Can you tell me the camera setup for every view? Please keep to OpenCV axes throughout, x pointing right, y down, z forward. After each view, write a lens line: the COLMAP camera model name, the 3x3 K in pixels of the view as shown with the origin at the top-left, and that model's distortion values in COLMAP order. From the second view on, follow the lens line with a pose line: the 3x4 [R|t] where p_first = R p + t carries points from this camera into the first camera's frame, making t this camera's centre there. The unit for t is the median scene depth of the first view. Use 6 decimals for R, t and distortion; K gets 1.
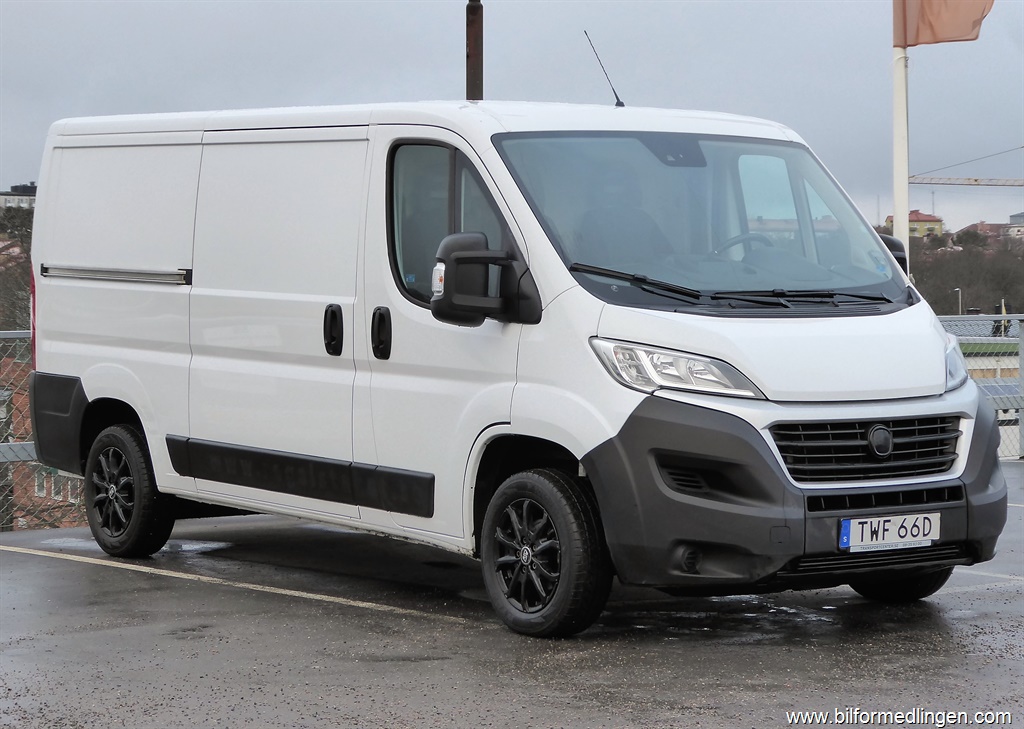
lens RADIAL K [[2576.1, 0, 512.0], [0, 2576.1, 364.5], [0, 0, 1]] dist [0.090951, 0.325298]
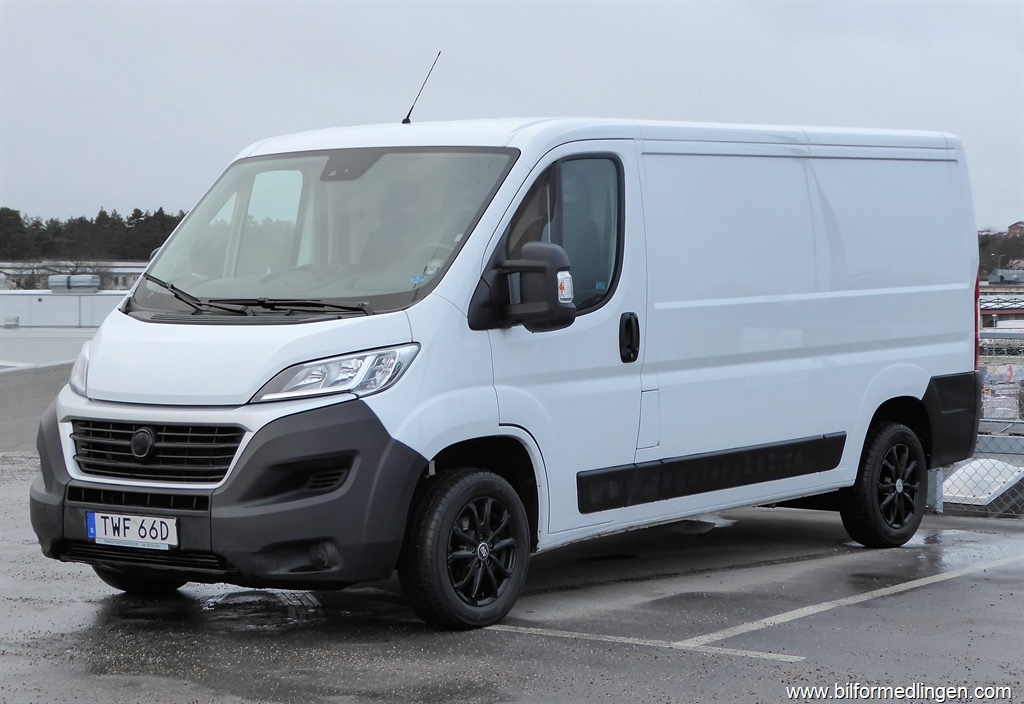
lens RADIAL K [[2441.1, 0, 512.0], [0, 2441.1, 352.0], [0, 0, 1]] dist [0.097892, 0.292530]
pose [[0.270282, 0.027803, -0.962380, 1.132962], [-0.032620, 0.999274, 0.019707, -0.031679], [0.962229, 0.026067, 0.270992, 0.871862]]
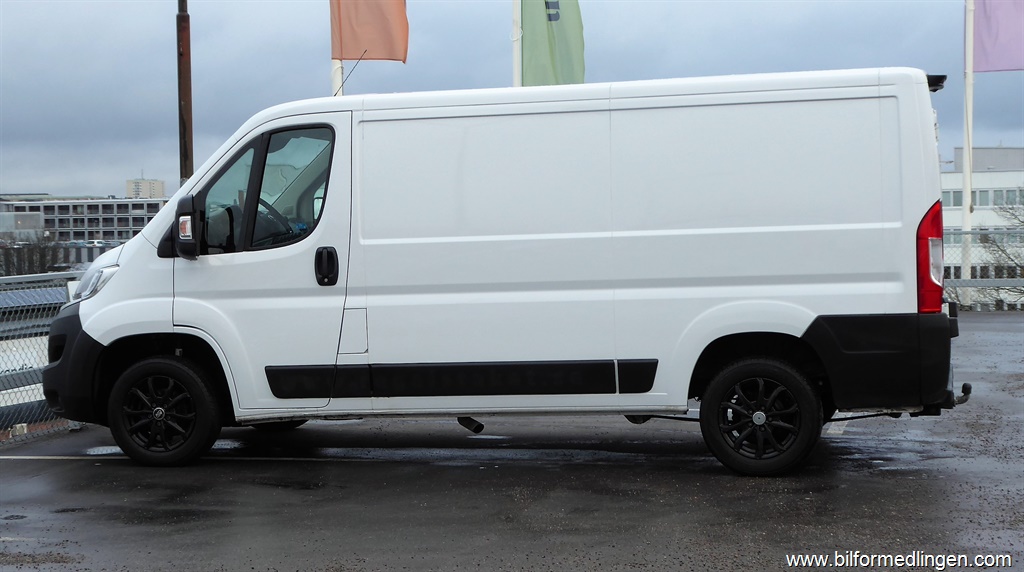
lens RADIAL K [[1893.7, 0, 512.0], [0, 1893.7, 286.0], [0, 0, 1]] dist [0.040434, 0.057727]
pose [[-0.761308, 0.033196, -0.647540, 0.726637], [-0.015204, 0.997500, 0.069012, -0.083307], [0.648213, 0.062385, -0.758900, 2.100553]]
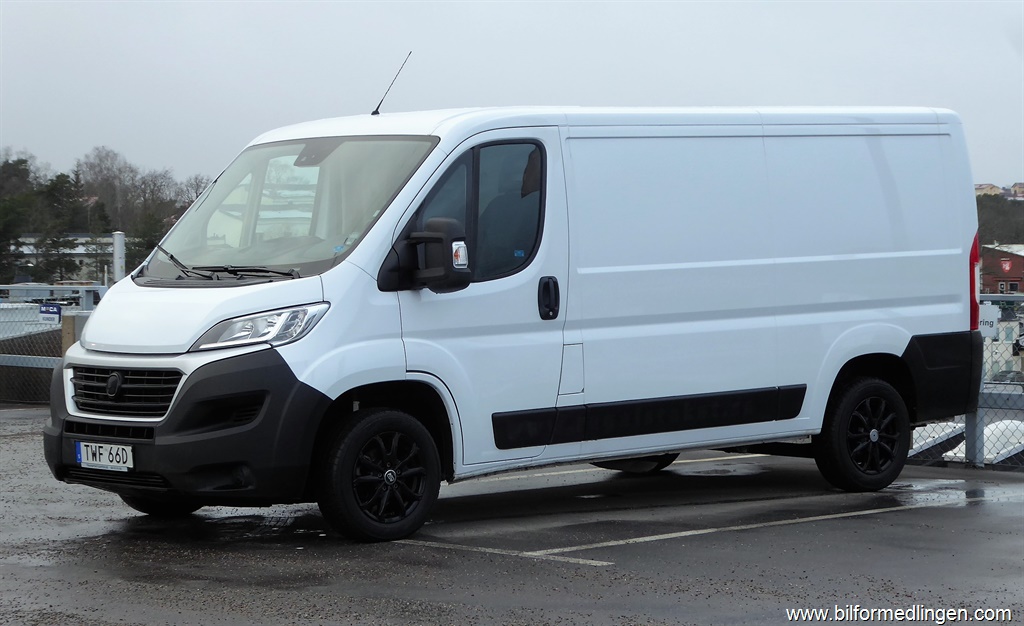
lens RADIAL K [[2845.3, 0, 512.0], [0, 2845.3, 313.0], [0, 0, 1]] dist [0.085810, -0.372457]
pose [[0.071591, 0.021488, -0.997203, 1.555370], [-0.027352, 0.999434, 0.019572, -0.038762], [0.997059, 0.025874, 0.072139, 1.090442]]
